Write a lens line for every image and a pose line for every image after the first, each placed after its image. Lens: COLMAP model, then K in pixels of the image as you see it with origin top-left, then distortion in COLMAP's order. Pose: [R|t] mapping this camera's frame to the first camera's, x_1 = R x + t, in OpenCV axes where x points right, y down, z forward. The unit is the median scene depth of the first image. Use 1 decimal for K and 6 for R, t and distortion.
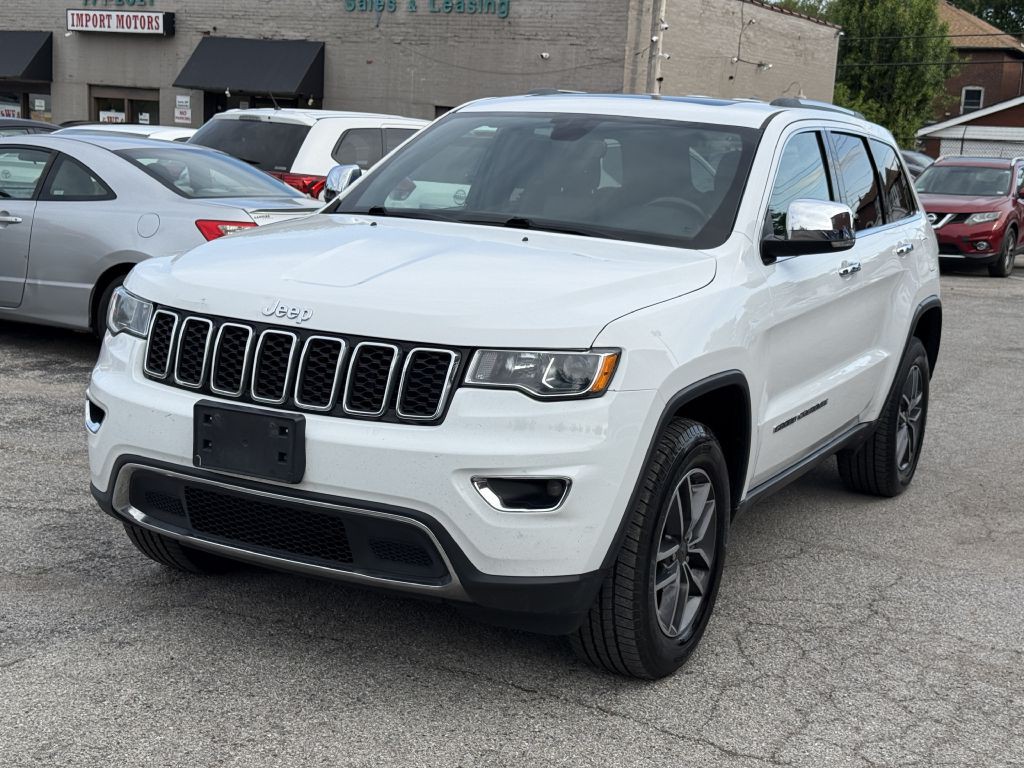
lens RADIAL K [[1428.1, 0, 512.6], [0, 1428.1, 410.8], [0, 0, 1]] dist [0.197567, -0.452129]
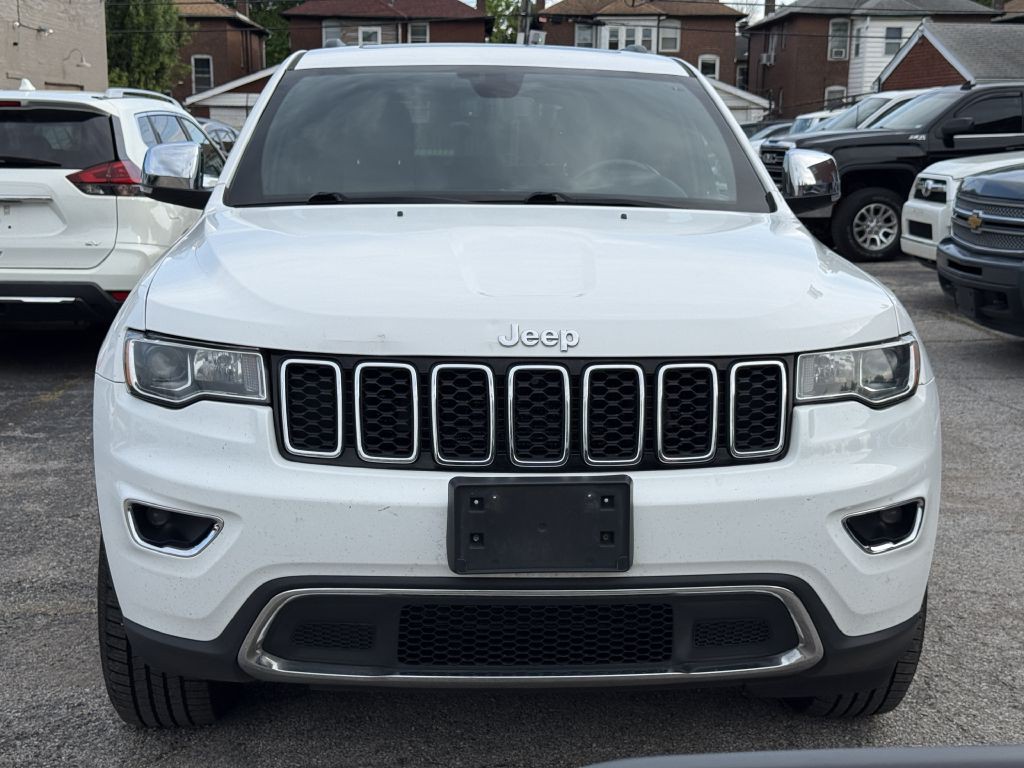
lens RADIAL K [[1428.1, 0, 512.6], [0, 1428.1, 410.8], [0, 0, 1]] dist [0.197567, -0.452129]
pose [[0.854685, -0.145011, 0.498483, -0.457793], [0.135499, 0.989225, 0.055447, -0.064153], [-0.501152, 0.020155, 0.865125, 0.331662]]
